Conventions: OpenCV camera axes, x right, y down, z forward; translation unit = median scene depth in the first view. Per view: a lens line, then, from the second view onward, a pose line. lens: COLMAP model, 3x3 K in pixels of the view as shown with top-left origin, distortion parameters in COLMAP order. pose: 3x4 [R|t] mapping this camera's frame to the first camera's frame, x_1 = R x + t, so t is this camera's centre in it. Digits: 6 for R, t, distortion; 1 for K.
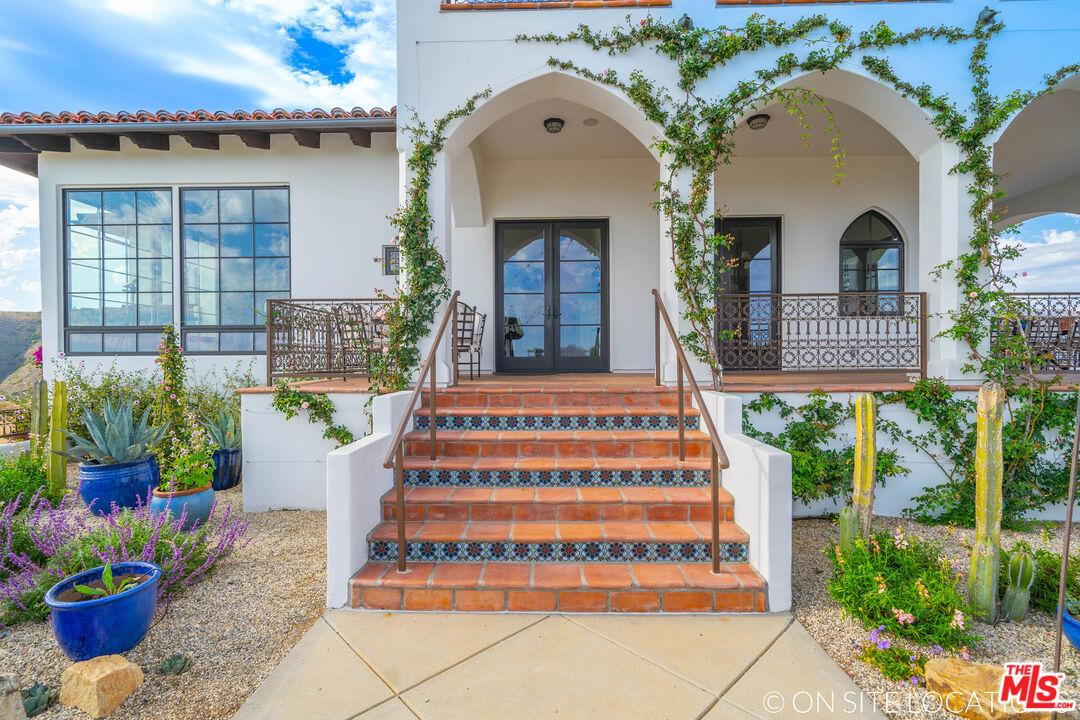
lens RADIAL K [[490.2, 0, 539.6], [0, 490.2, 366.9], [0, 0, 1]] dist [-0.000670, 0.000297]
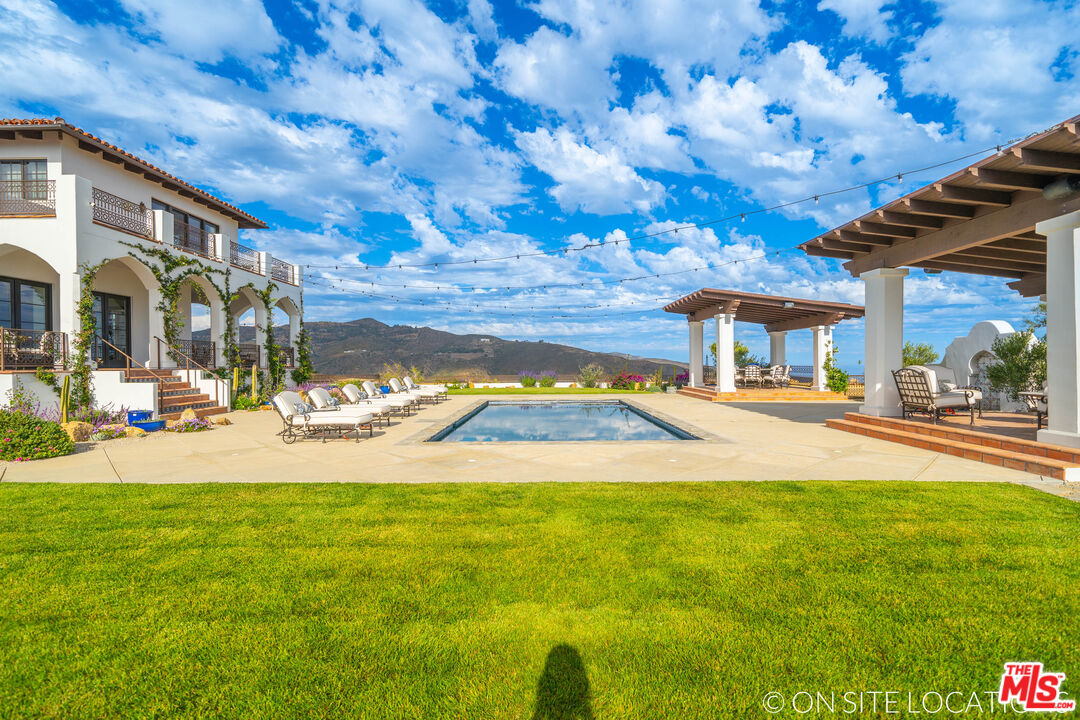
lens RADIAL K [[490.2, 0, 539.6], [0, 490.2, 366.9], [0, 0, 1]] dist [-0.000670, 0.000297]
pose [[-0.013250, -0.000060, 0.999912, -2.827677], [0.009694, 0.999953, 0.000188, 0.049095], [-0.999865, 0.009696, -0.013249, -1.305366]]
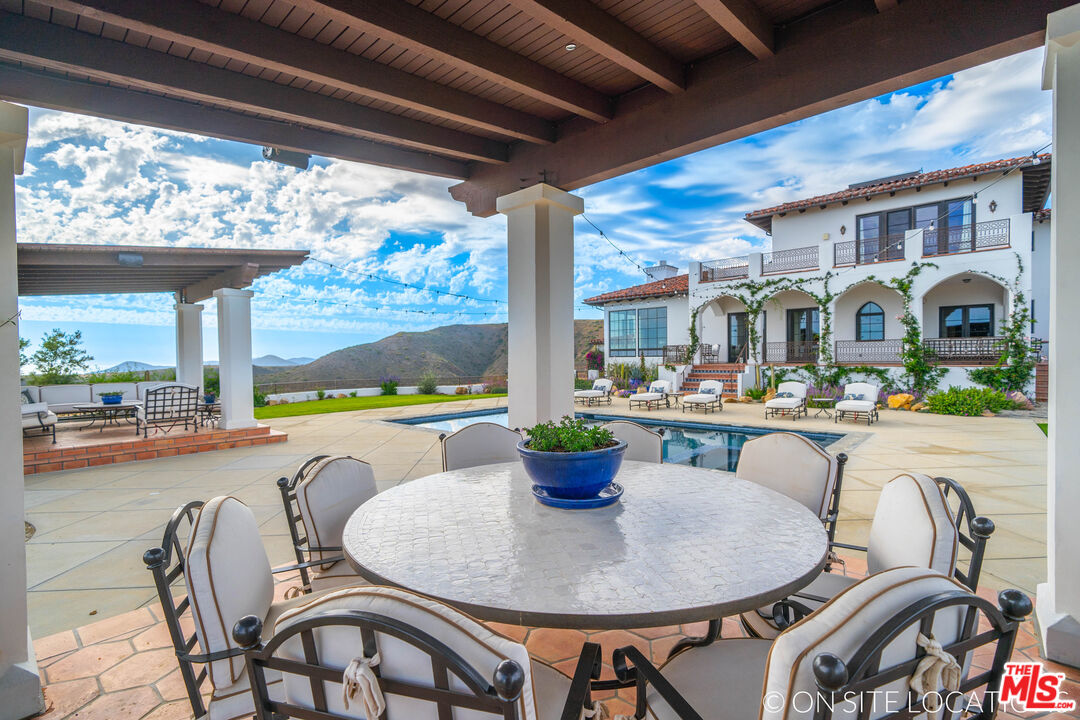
lens RADIAL K [[490.2, 0, 539.6], [0, 490.2, 366.9], [0, 0, 1]] dist [-0.000670, 0.000297]
pose [[0.757884, 0.009588, -0.652319, 1.724691], [-0.001566, 0.999916, 0.012878, 0.005762], [0.652388, -0.008738, 0.757835, -3.565157]]
